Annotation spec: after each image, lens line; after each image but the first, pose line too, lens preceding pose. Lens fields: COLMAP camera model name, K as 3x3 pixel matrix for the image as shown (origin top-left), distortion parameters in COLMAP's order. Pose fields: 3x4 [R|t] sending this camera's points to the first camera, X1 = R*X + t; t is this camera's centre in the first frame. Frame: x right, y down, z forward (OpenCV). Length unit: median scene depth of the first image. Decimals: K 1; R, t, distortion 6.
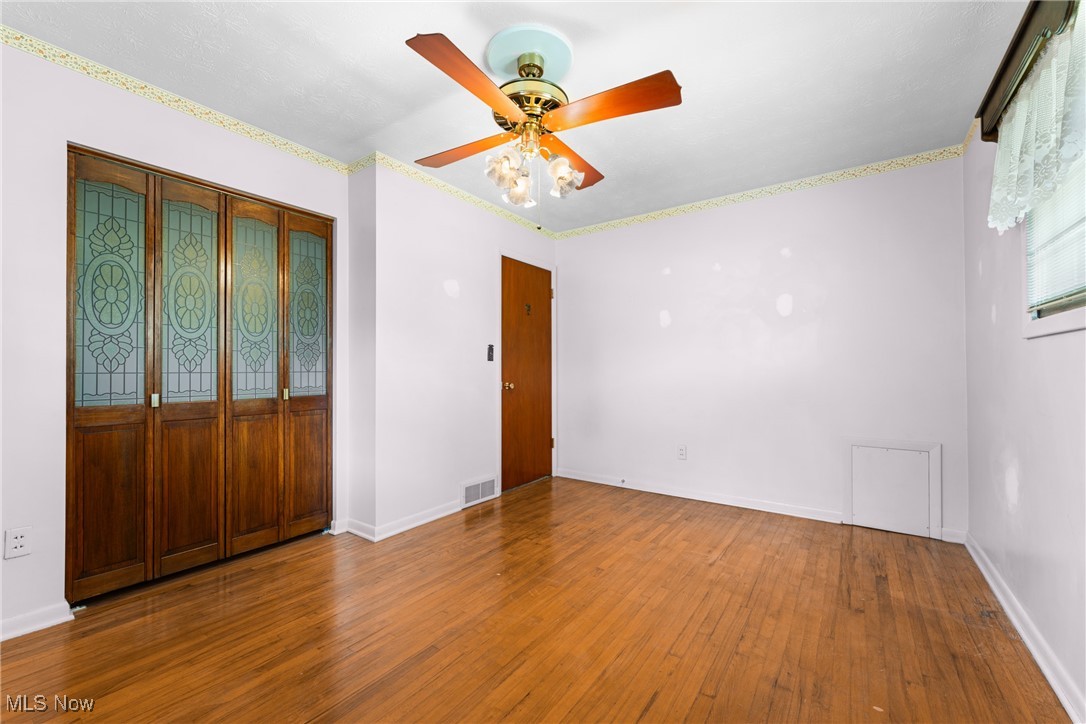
lens RADIAL K [[441.8, 0, 537.4], [0, 441.8, 365.2], [0, 0, 1]] dist [-0.000131, -0.000069]
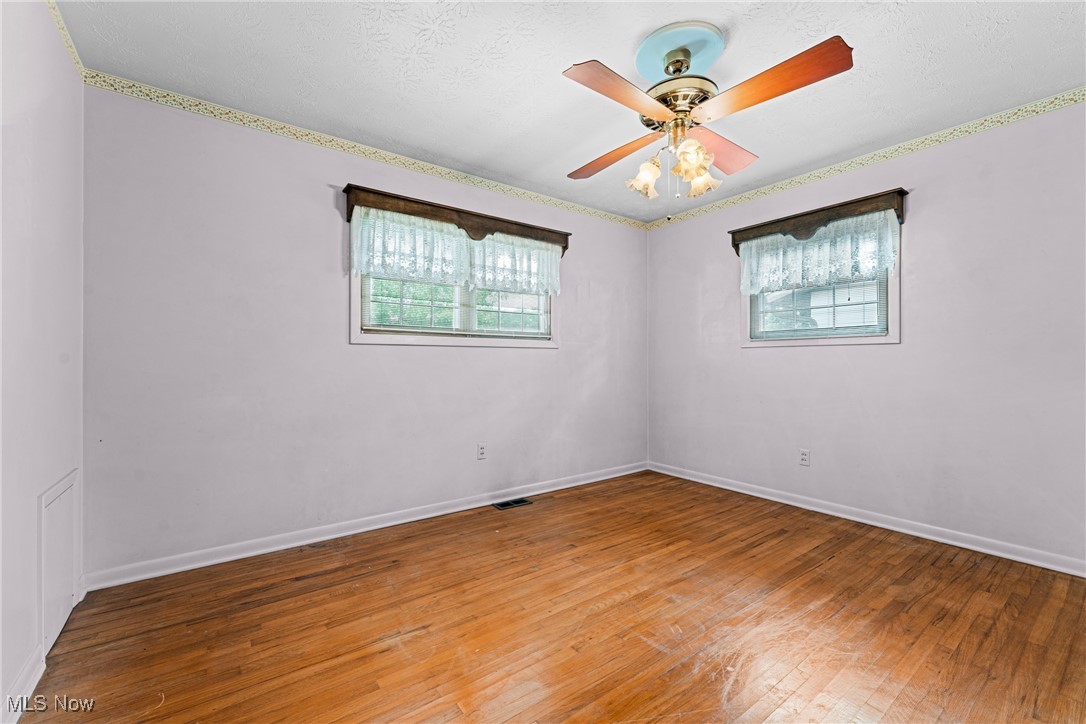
lens RADIAL K [[441.8, 0, 537.4], [0, 441.8, 365.2], [0, 0, 1]] dist [-0.000131, -0.000069]
pose [[-0.951279, -0.003348, 0.308312, -0.014072], [-0.003975, 0.999991, -0.001405, 0.012868], [-0.308304, -0.002562, -0.951284, 1.710929]]
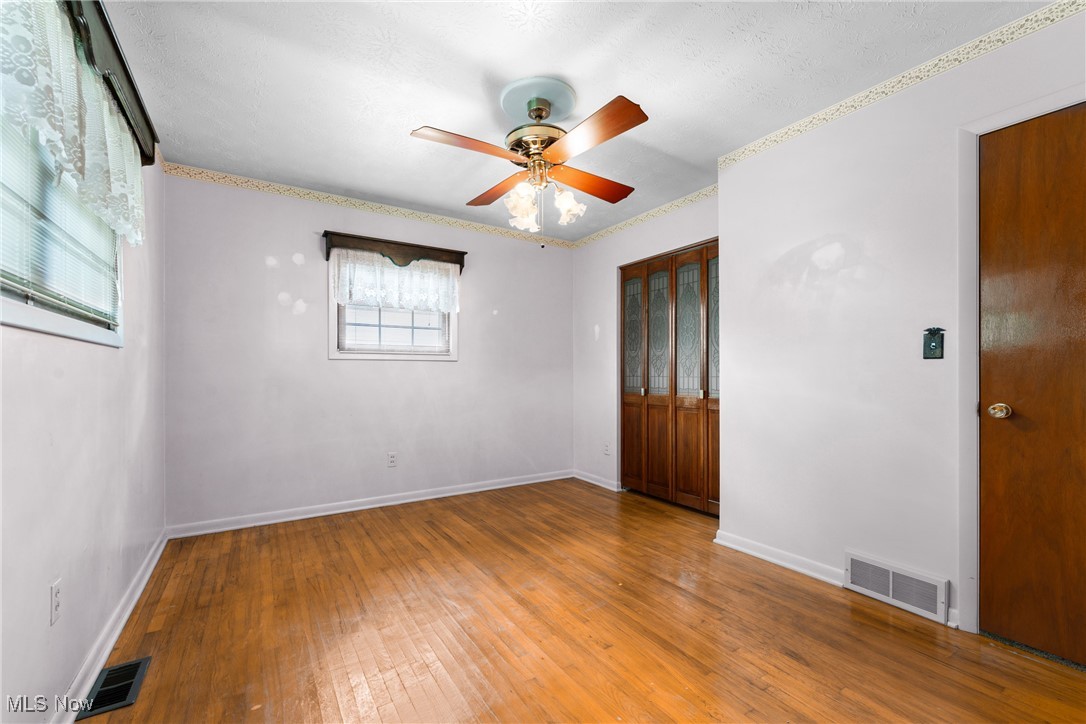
lens RADIAL K [[448.9, 0, 536.7], [0, 448.9, 376.0], [0, 0, 1]] dist [-0.000020, -0.000051]
pose [[-0.379061, 0.005101, -0.925358, 0.891339], [0.011434, 0.999934, 0.000828, 0.008315], [0.925301, -0.010267, -0.379095, 1.197205]]
